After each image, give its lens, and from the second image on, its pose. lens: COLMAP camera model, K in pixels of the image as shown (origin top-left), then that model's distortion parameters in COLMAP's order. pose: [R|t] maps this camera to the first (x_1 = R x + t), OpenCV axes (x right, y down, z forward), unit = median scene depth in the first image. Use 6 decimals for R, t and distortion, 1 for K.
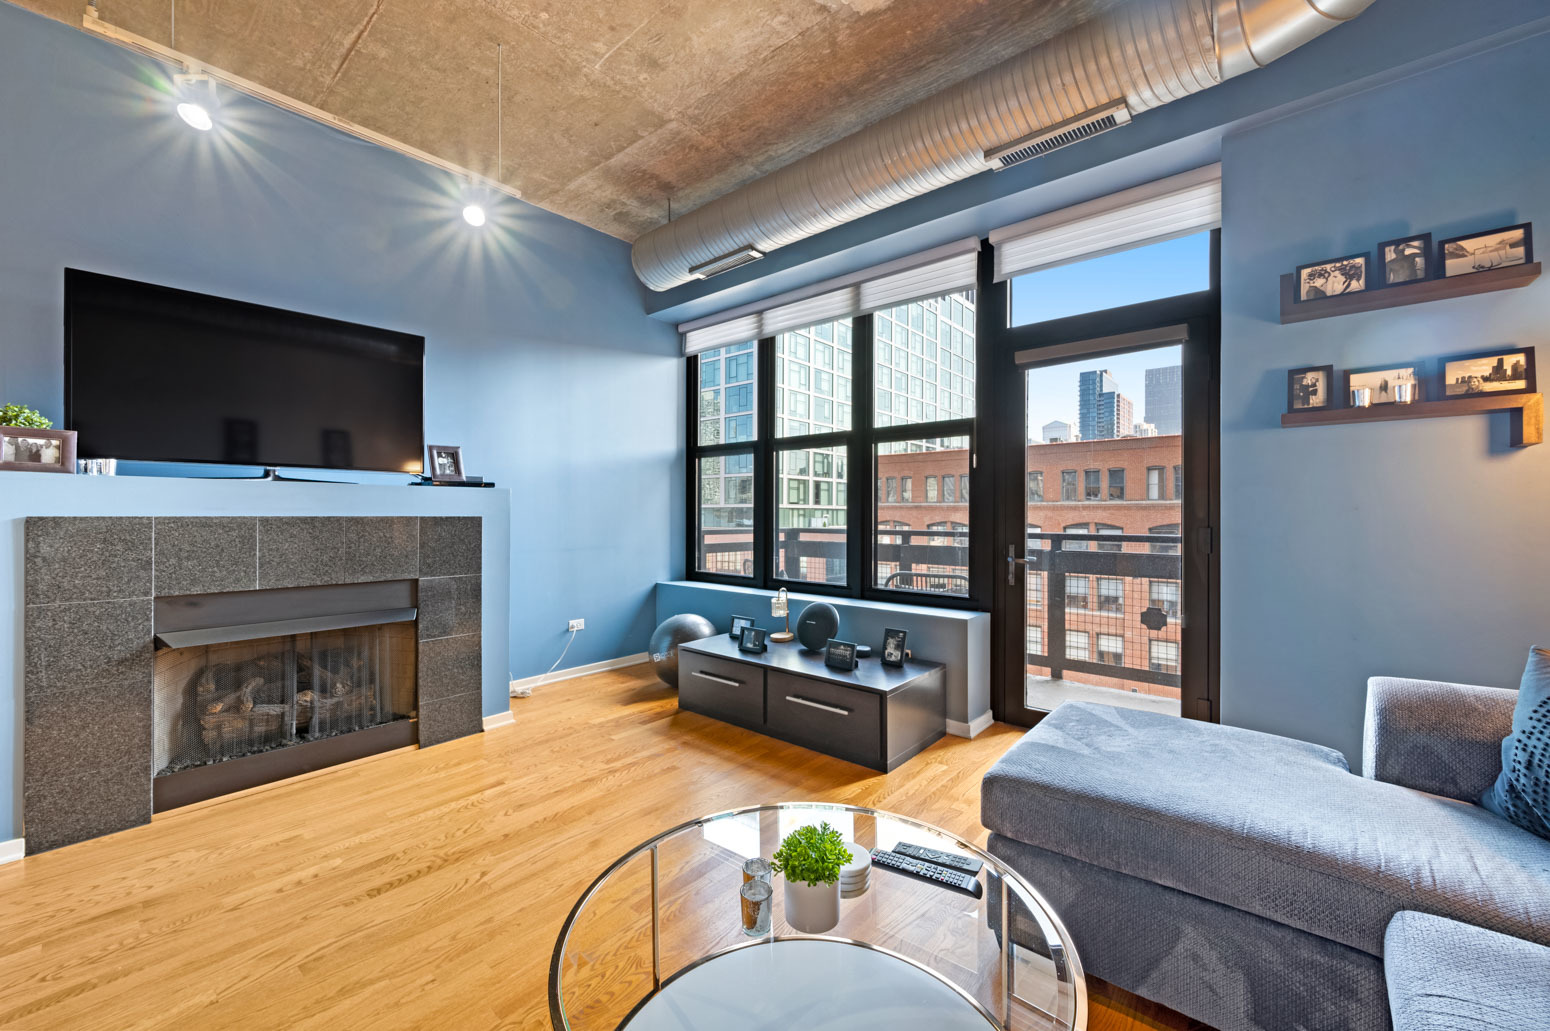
lens RADIAL K [[617.5, 0, 776.3], [0, 617.5, 516.0], [0, 0, 1]] dist [0.000020, -0.000845]
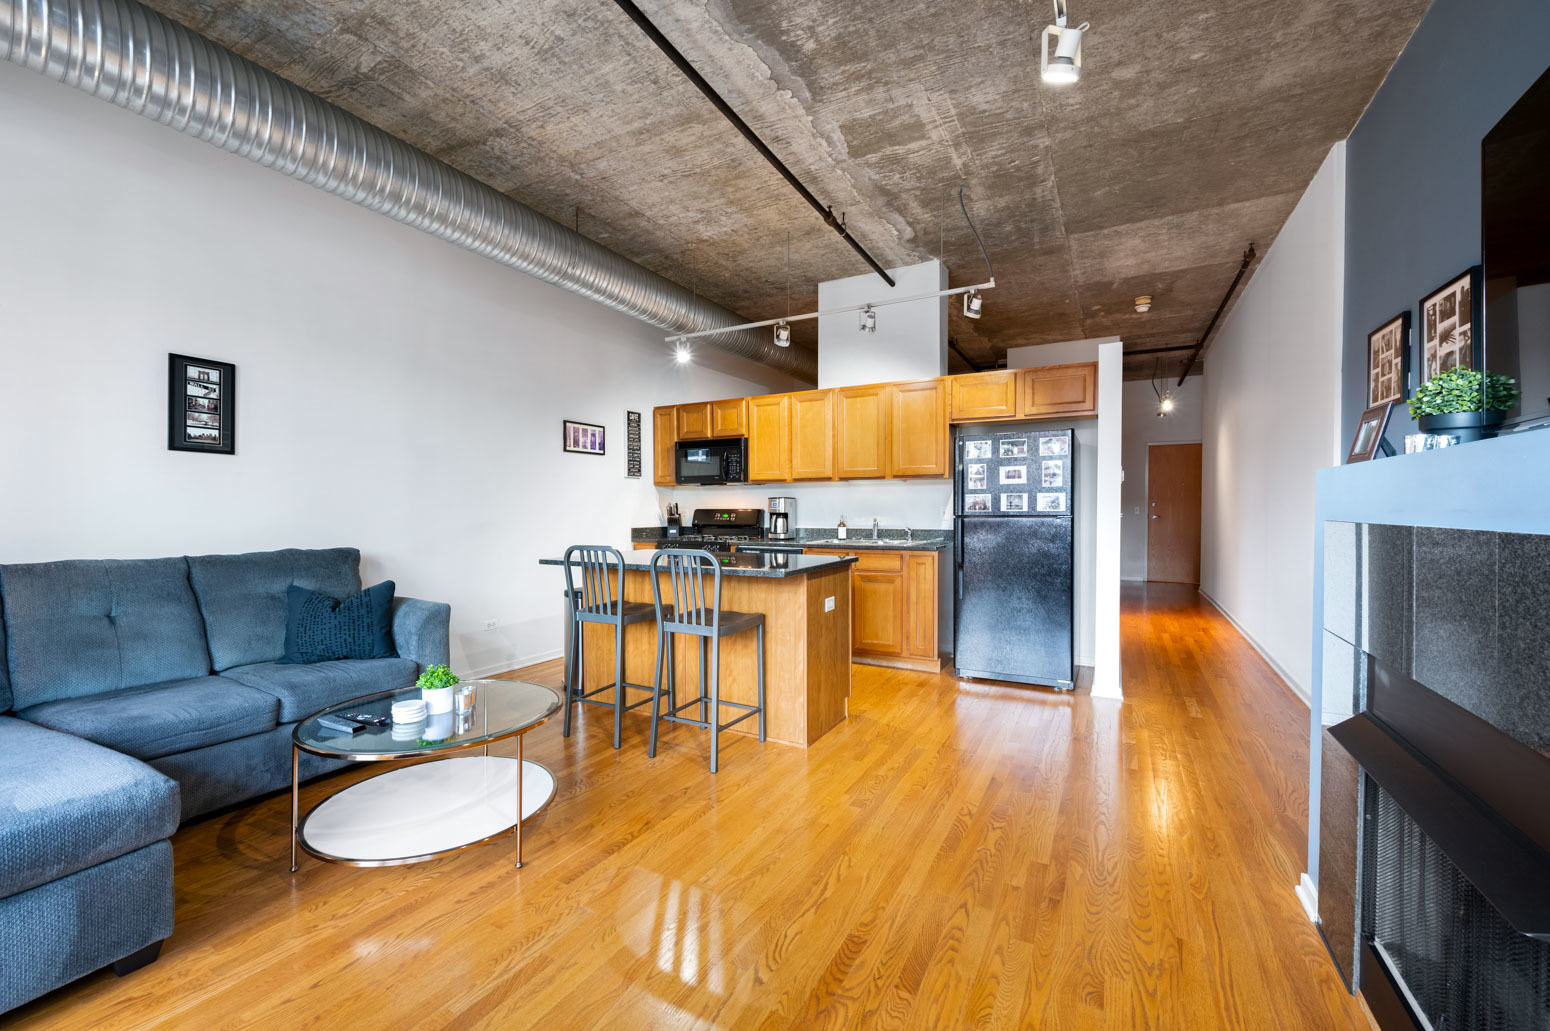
lens RADIAL K [[617.5, 0, 769.3], [0, 617.5, 528.0], [0, 0, 1]] dist [0.000020, -0.000845]
pose [[-0.978267, 0.007818, -0.207200, -0.268466], [0.000778, 0.999420, 0.034034, -0.015753], [0.207346, 0.033134, -0.977706, 1.422686]]
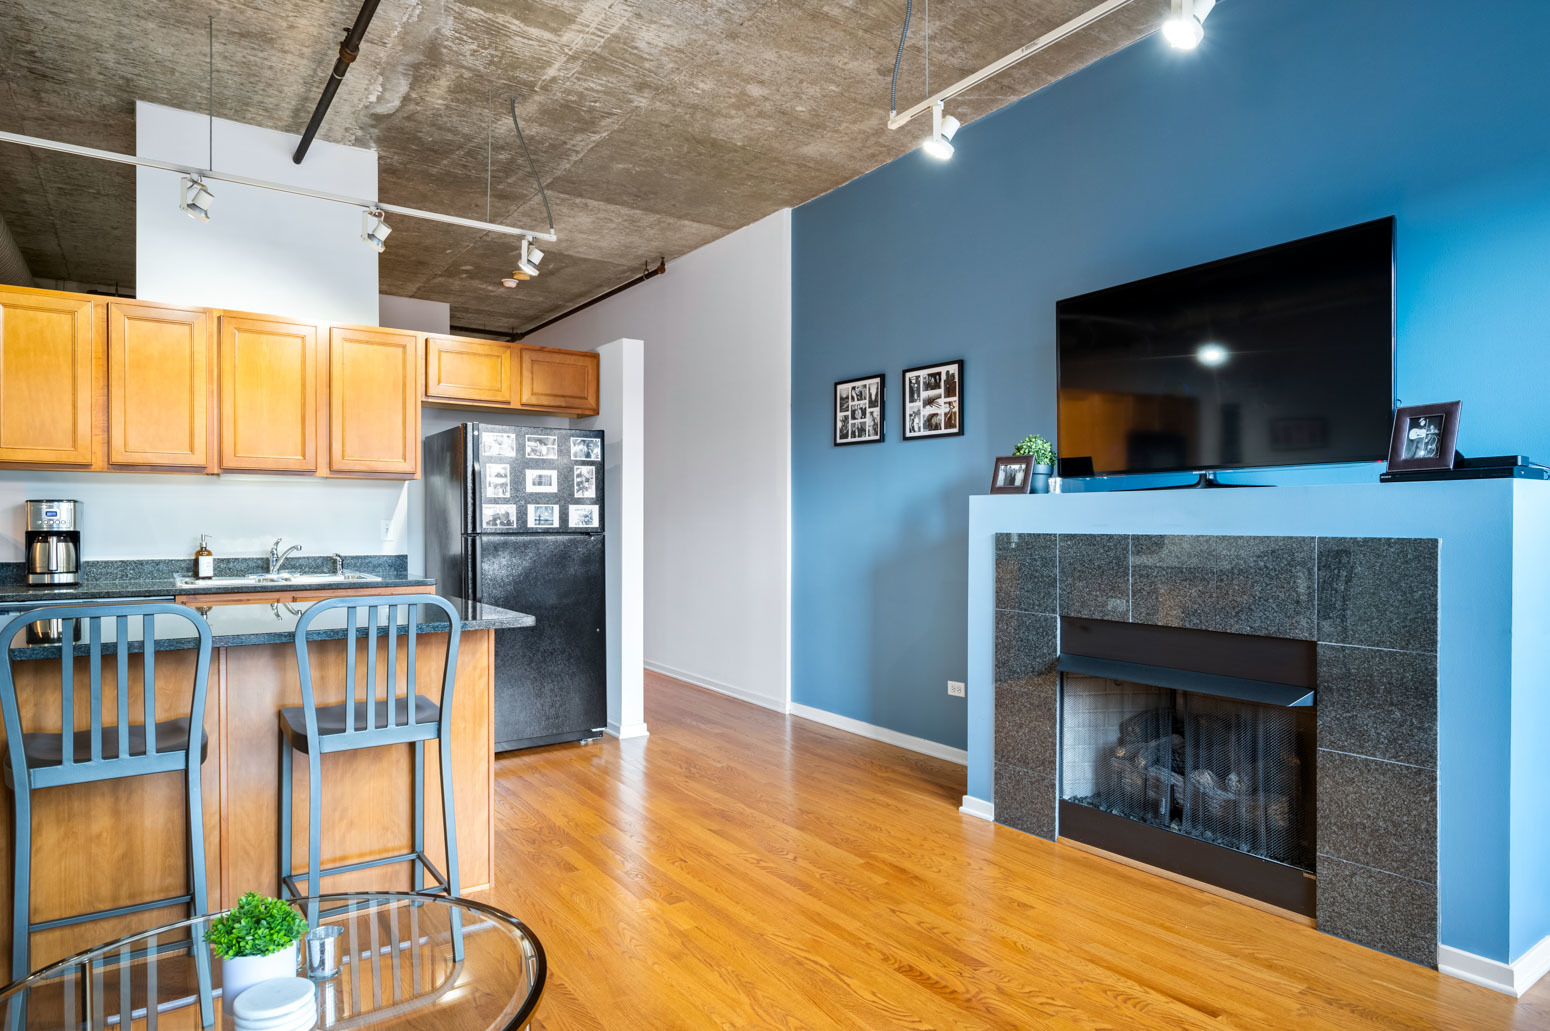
lens RADIAL K [[907.5, 0, 774.6], [0, 907.5, 542.6], [0, 0, 1]] dist [-0.003379, 0.000316]
pose [[-0.252329, 0.017372, -0.967486, 0.479705], [-0.004300, 0.999809, 0.019074, -0.010037], [0.967632, 0.008973, -0.252206, 0.883691]]
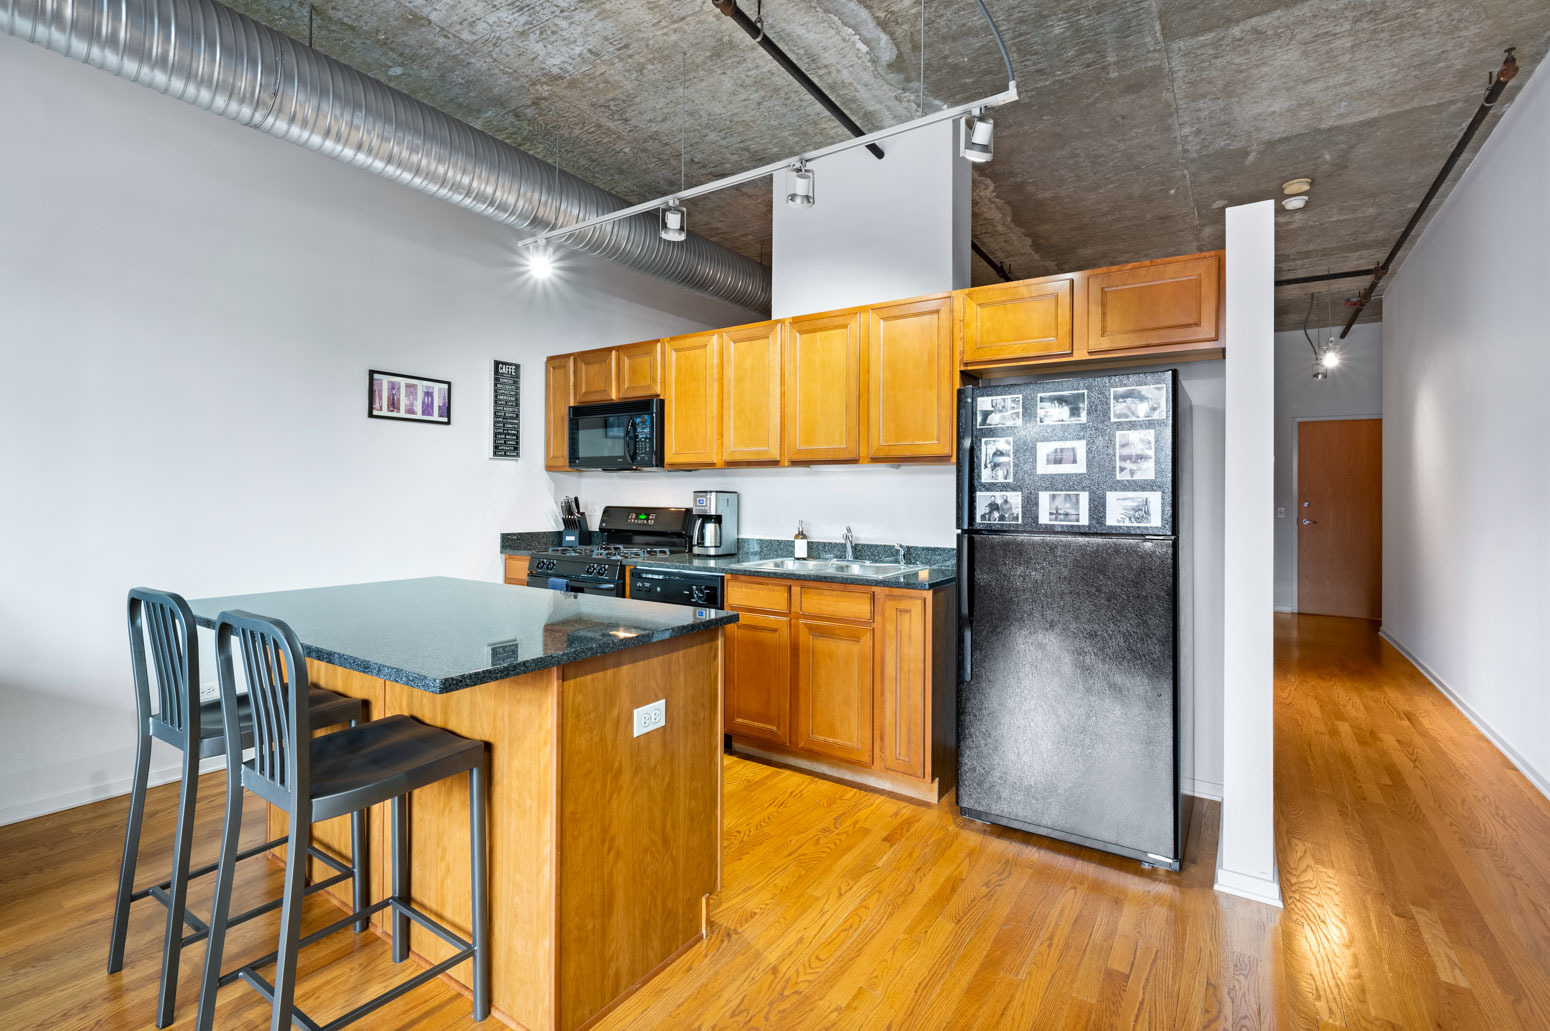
lens RADIAL K [[698.0, 0, 776.2], [0, 698.0, 494.7], [0, 0, 1]] dist [-0.000866, 0.000167]
pose [[-0.991701, -0.011804, -0.128024, -0.718759], [-0.011657, 0.999930, -0.001901, -0.040351], [0.128037, -0.000393, -0.991769, 0.878474]]
